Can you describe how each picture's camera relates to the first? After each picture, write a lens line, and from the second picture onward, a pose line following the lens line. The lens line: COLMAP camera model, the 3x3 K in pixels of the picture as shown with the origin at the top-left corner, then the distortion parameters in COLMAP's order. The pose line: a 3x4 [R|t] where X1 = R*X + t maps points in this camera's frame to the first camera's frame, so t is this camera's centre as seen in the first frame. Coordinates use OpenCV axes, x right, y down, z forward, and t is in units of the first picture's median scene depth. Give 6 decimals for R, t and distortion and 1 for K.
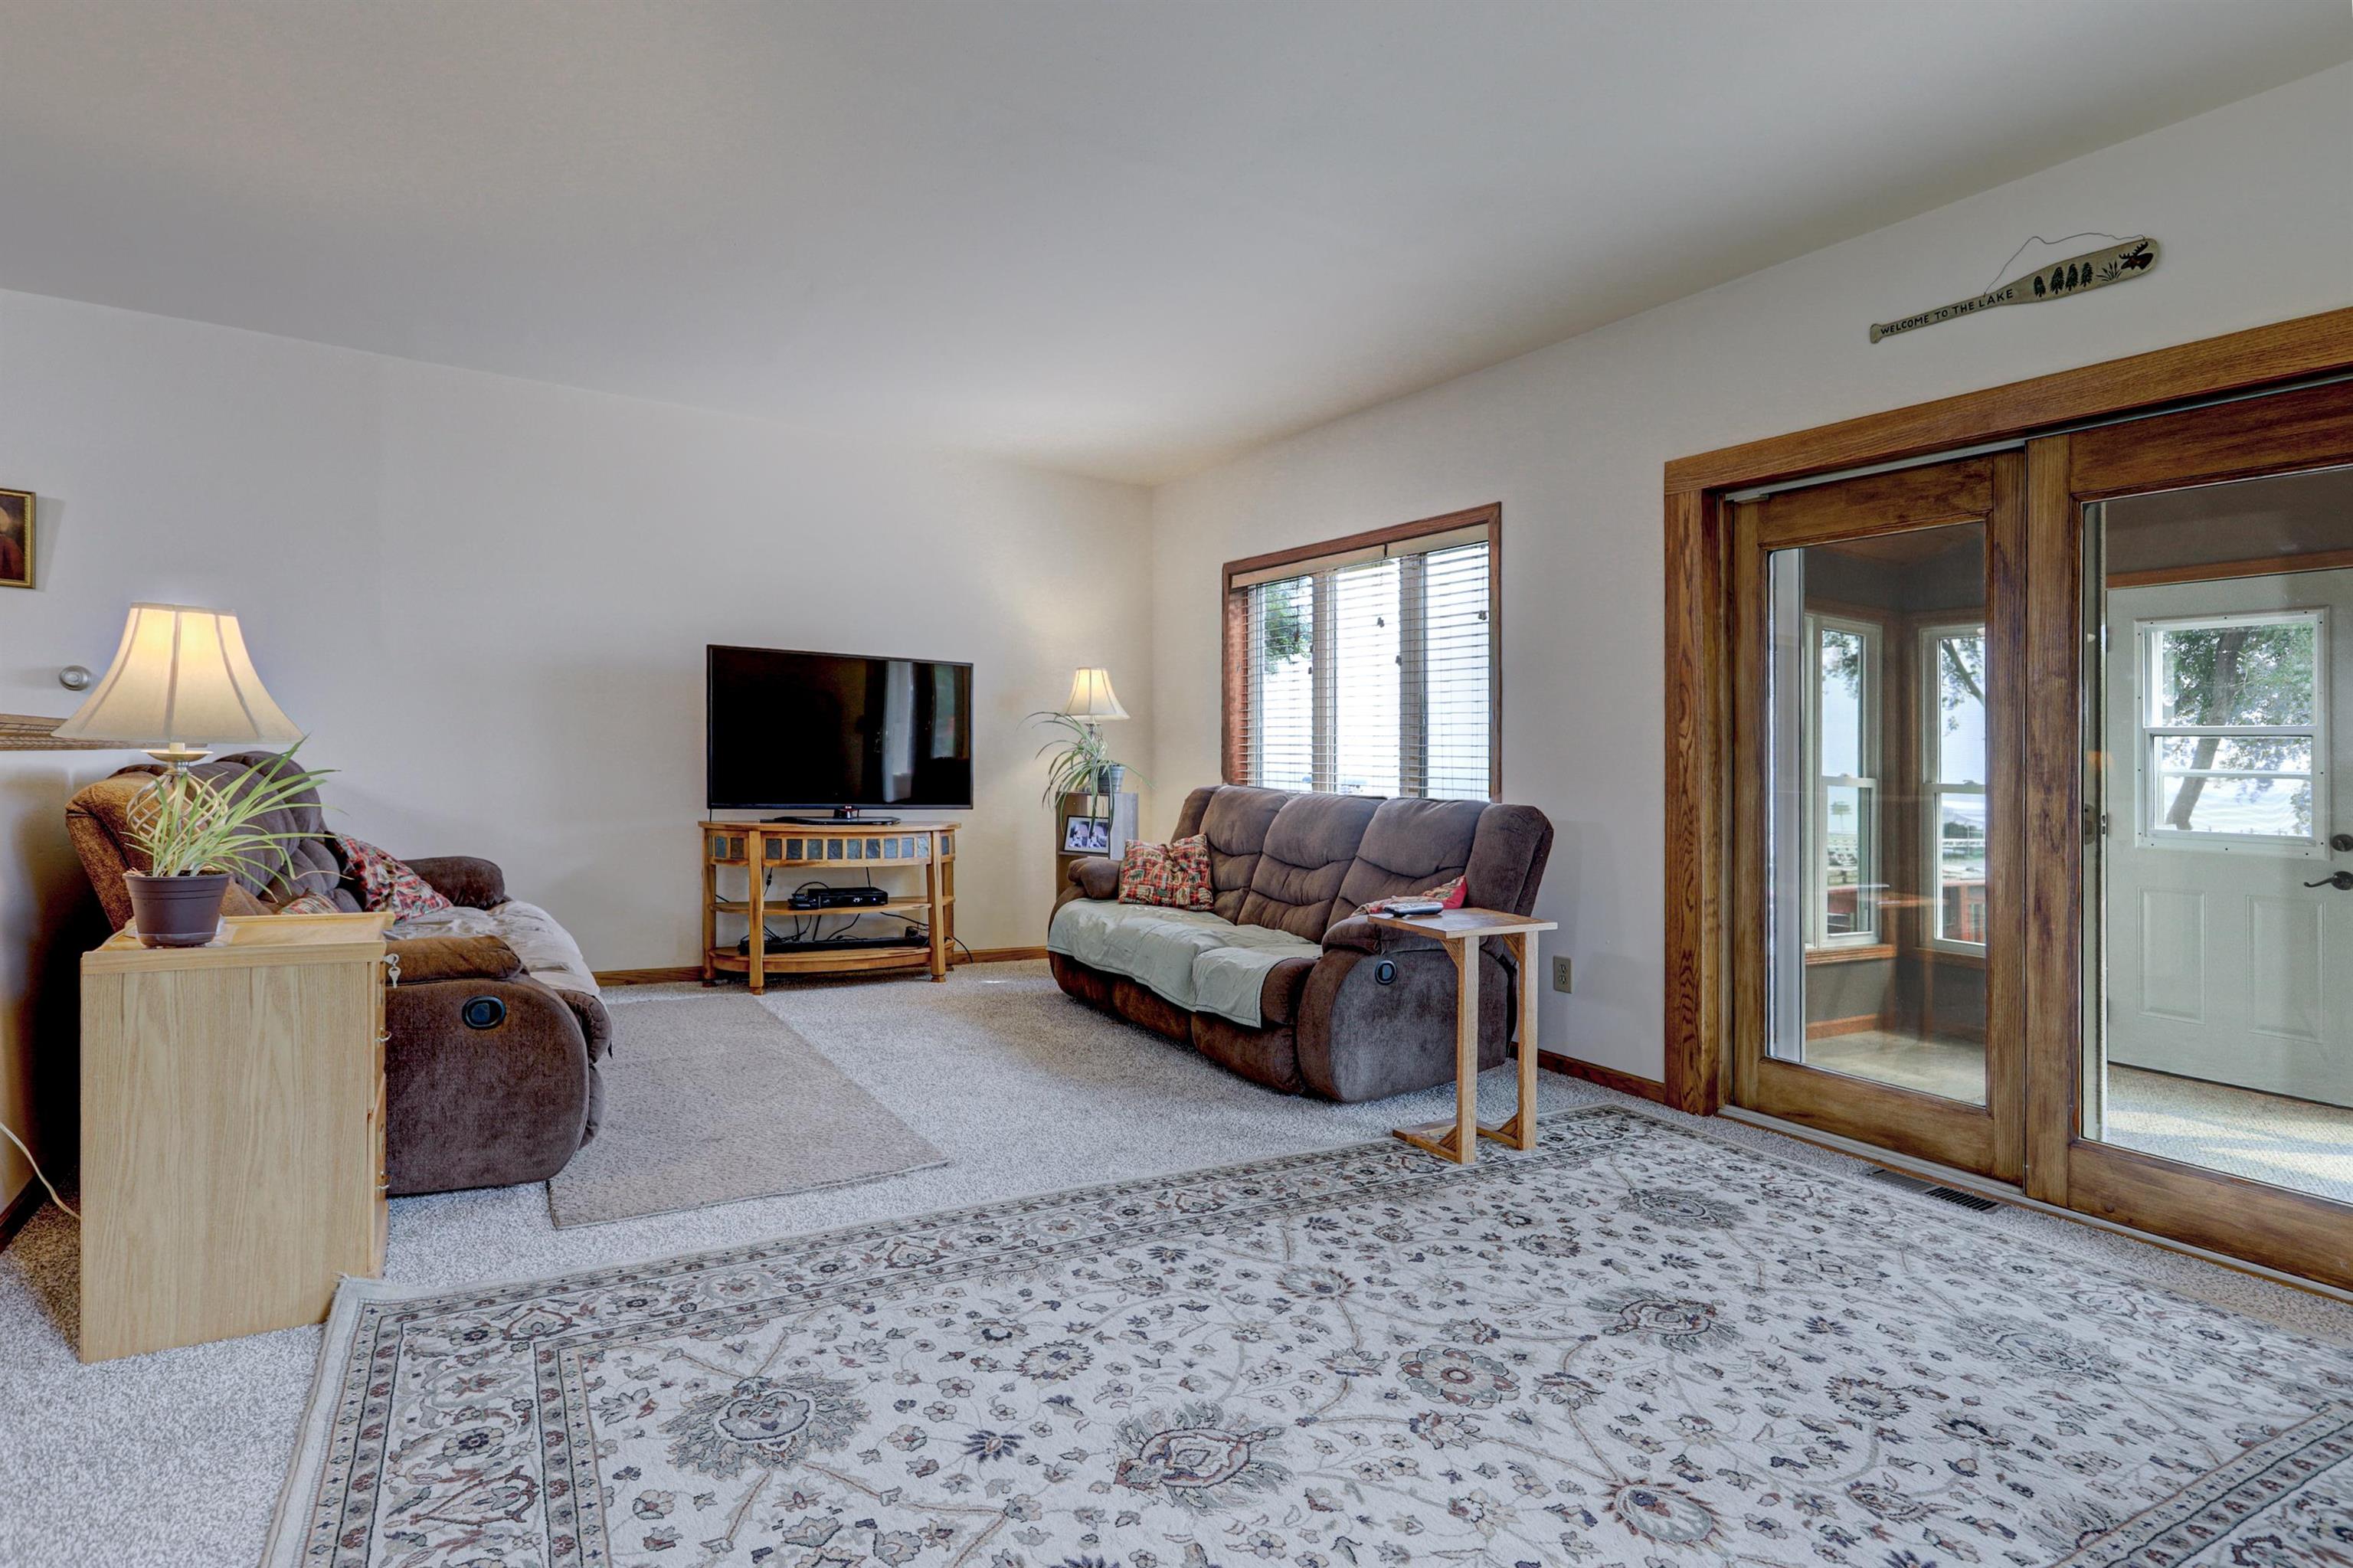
lens RADIAL K [[1200.4, 0, 1171.0], [0, 1200.4, 751.4], [0, 0, 1]] dist [0.010673, -0.006158]
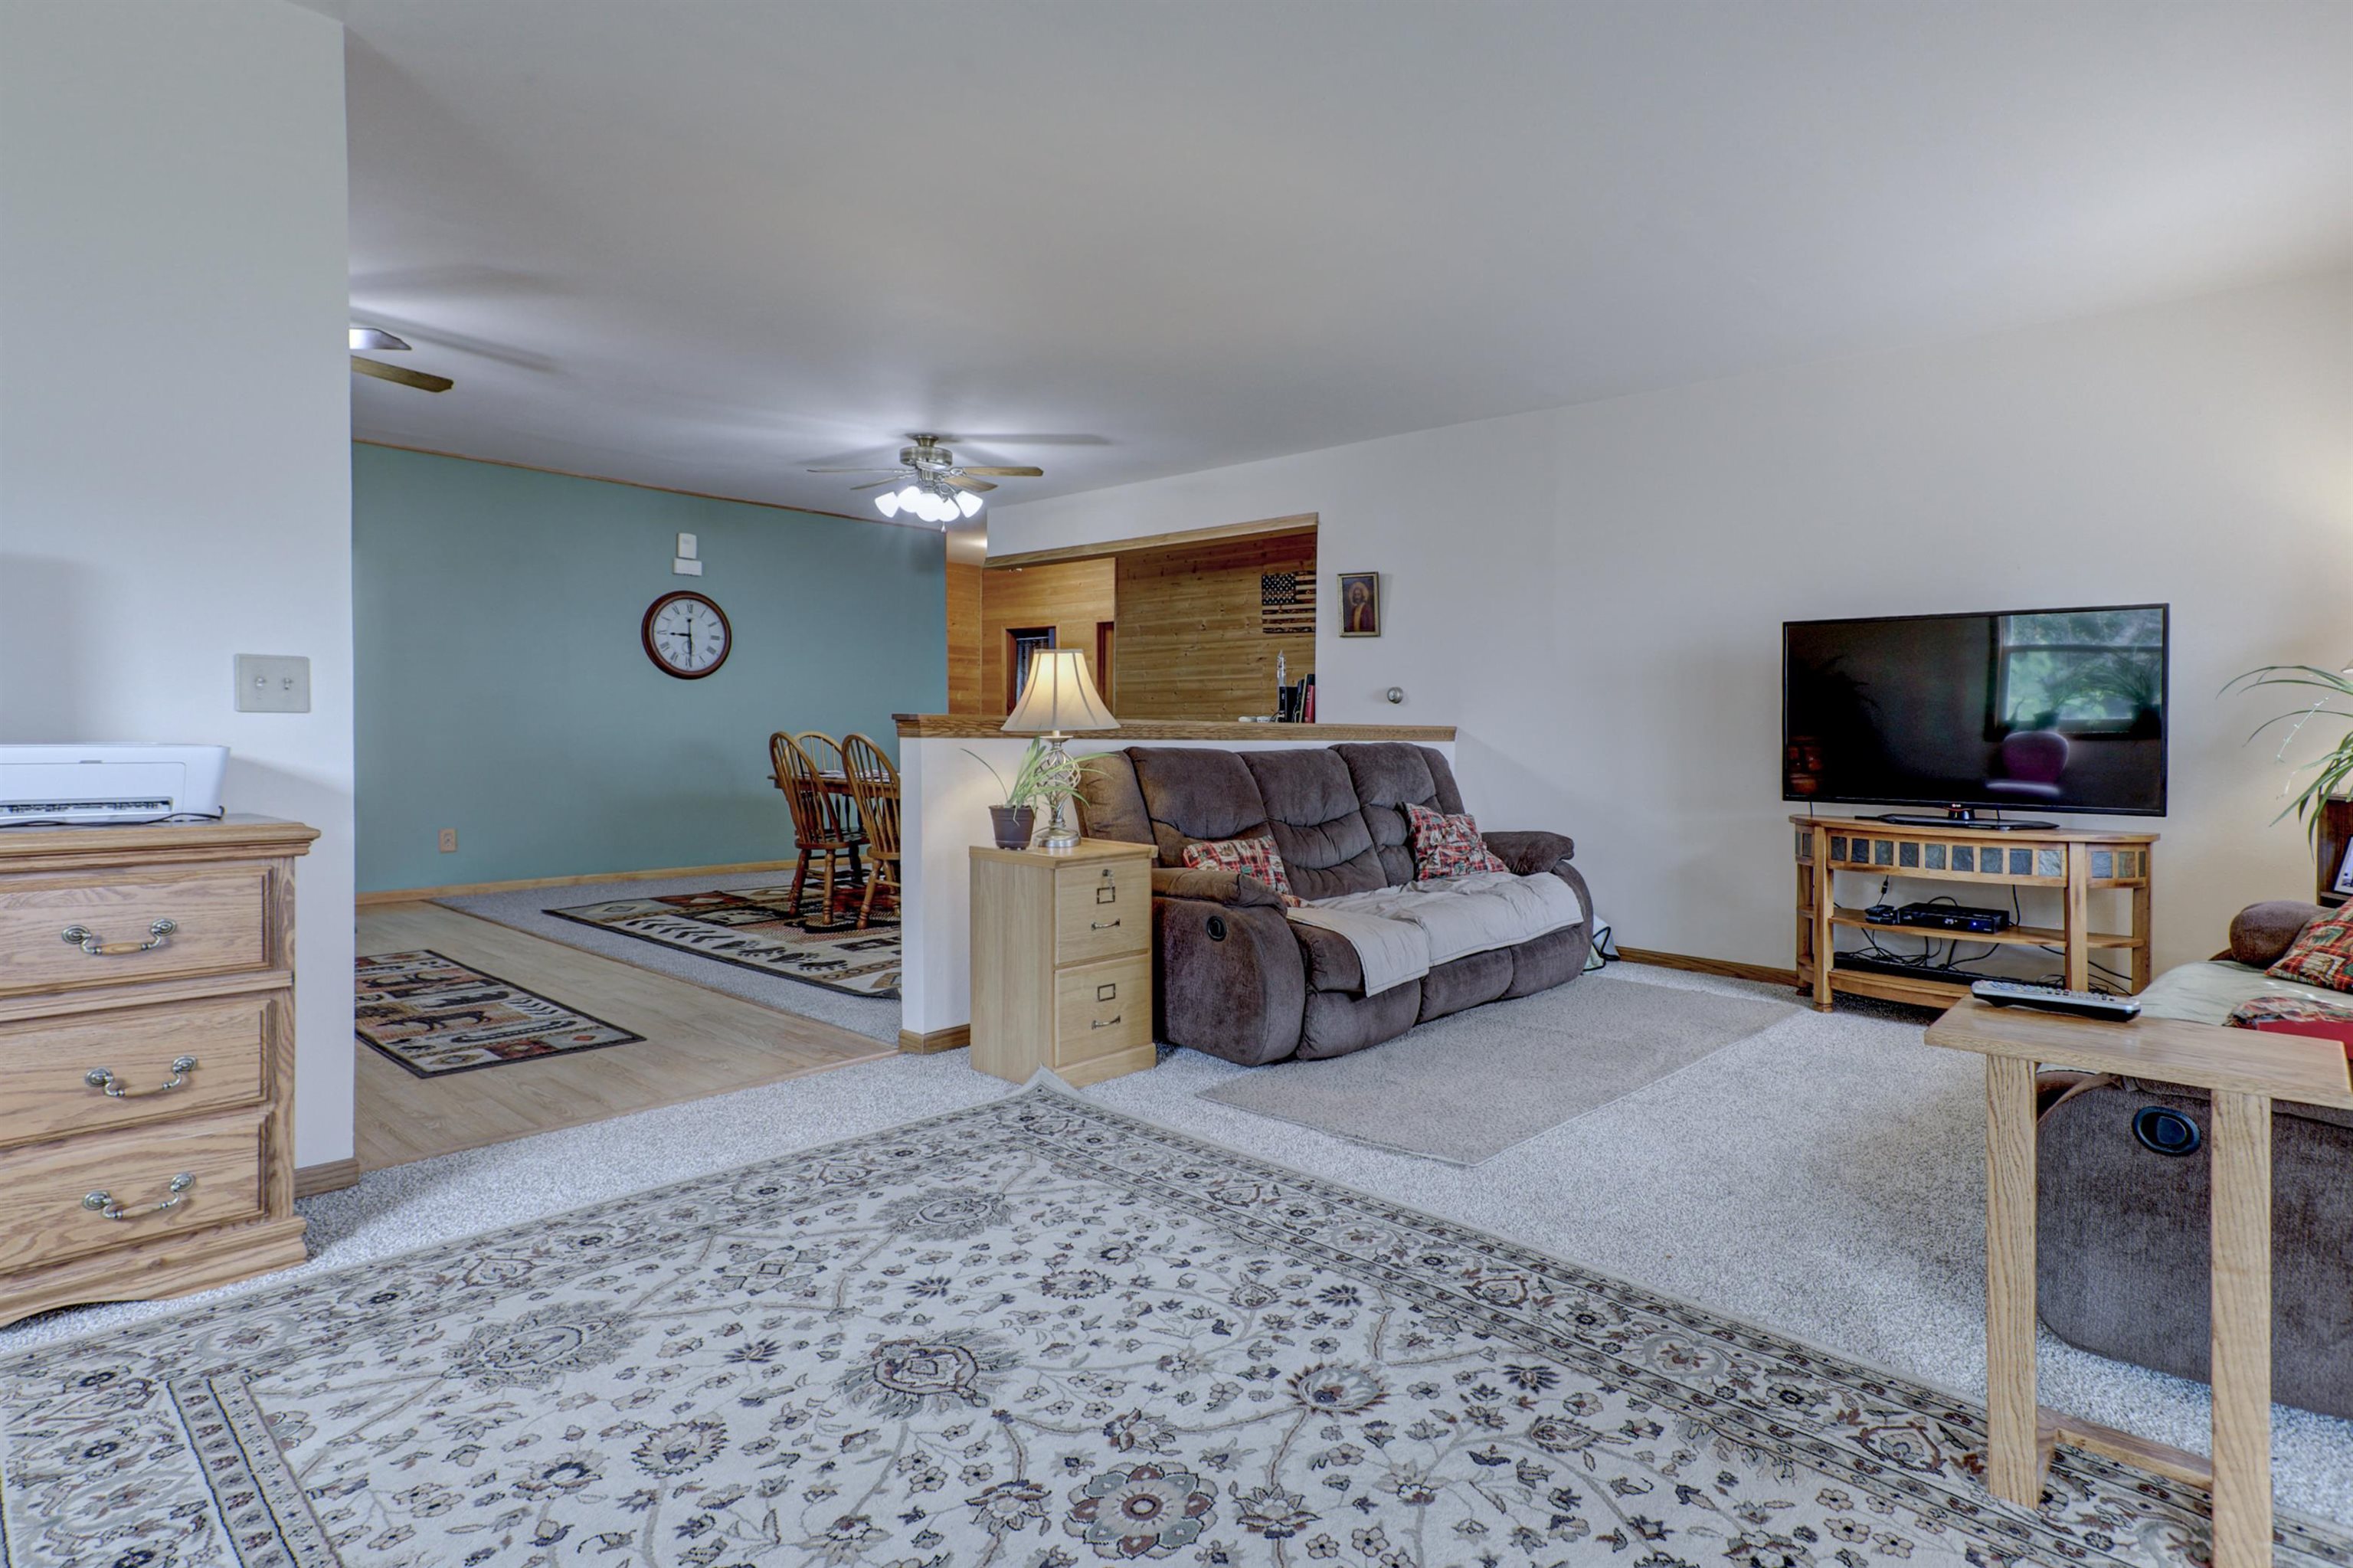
lens RADIAL K [[1200.4, 0, 1209.7], [0, 1200.4, 807.5], [0, 0, 1]] dist [0.010673, -0.006158]
pose [[0.309516, 0.034931, -0.950252, 0.789680], [0.003895, 0.999270, 0.038001, 0.036090], [0.950886, -0.015464, 0.309154, 0.663700]]
